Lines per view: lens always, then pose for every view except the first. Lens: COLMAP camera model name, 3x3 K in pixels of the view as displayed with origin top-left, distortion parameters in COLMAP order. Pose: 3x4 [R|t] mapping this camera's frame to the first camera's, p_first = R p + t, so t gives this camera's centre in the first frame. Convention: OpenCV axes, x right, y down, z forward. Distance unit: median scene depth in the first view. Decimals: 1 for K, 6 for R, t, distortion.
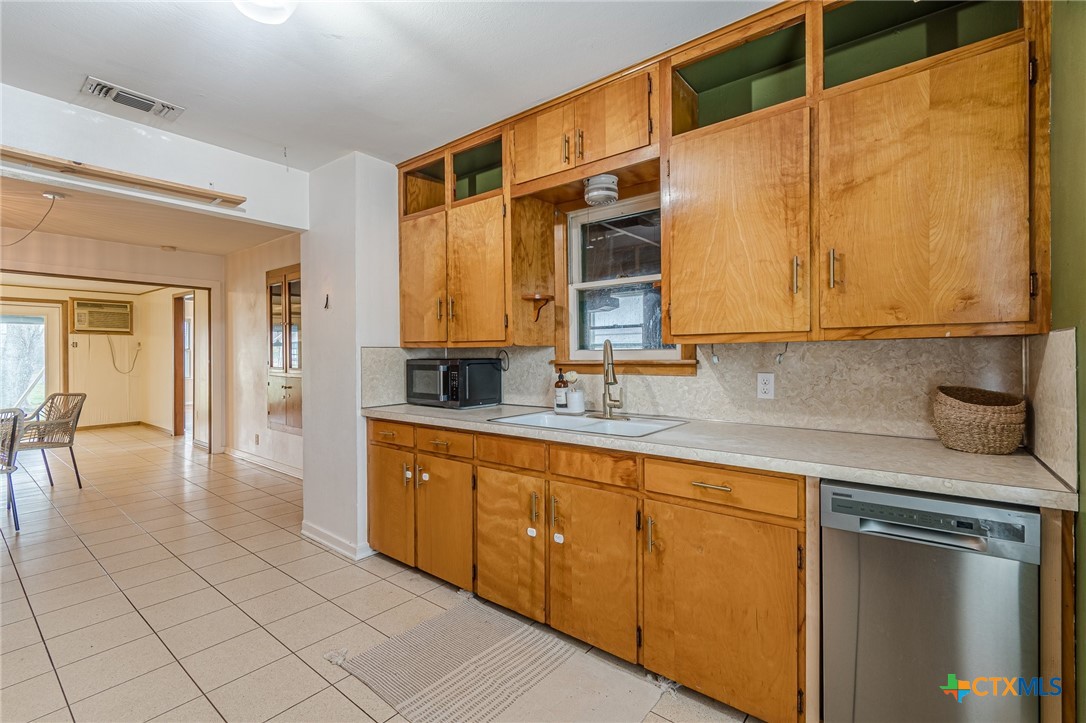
lens RADIAL K [[462.0, 0, 543.9], [0, 462.0, 356.9], [0, 0, 1]] dist [0.013920, 0.000067]
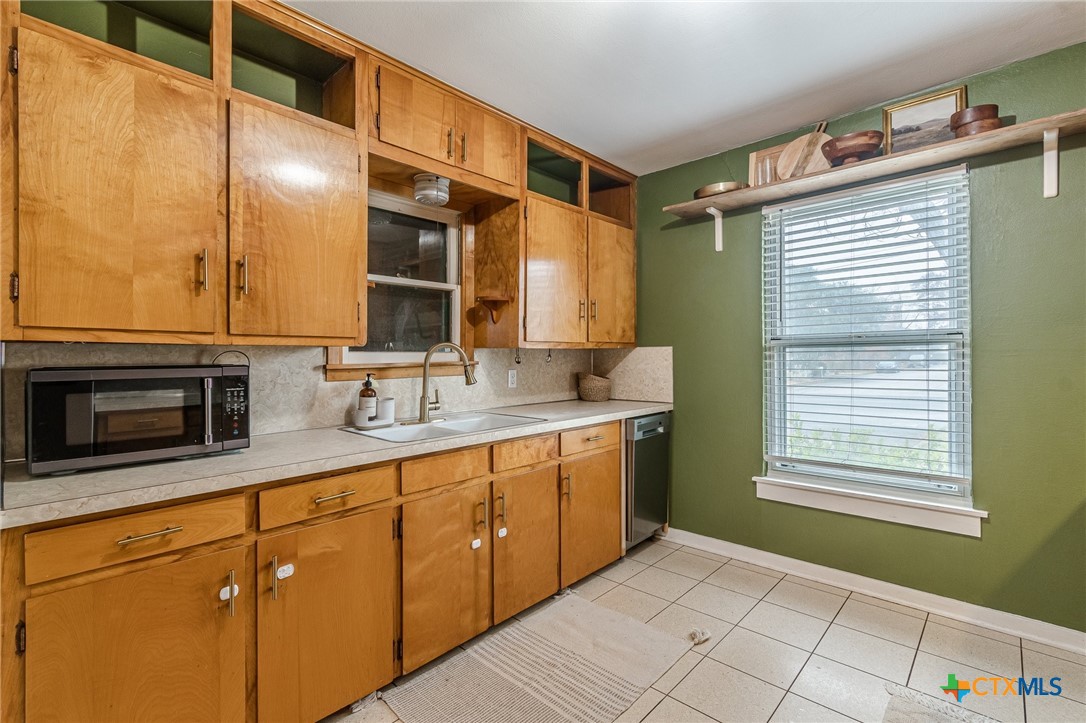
lens RADIAL K [[487.0, 0, 540.8], [0, 487.0, 356.8], [0, 0, 1]] dist [0.000079, -0.000068]
pose [[0.110103, 0.002718, 0.993916, -0.957890], [0.013071, 0.999906, -0.004182, 0.002716], [-0.993834, 0.013452, 0.110057, 0.723471]]
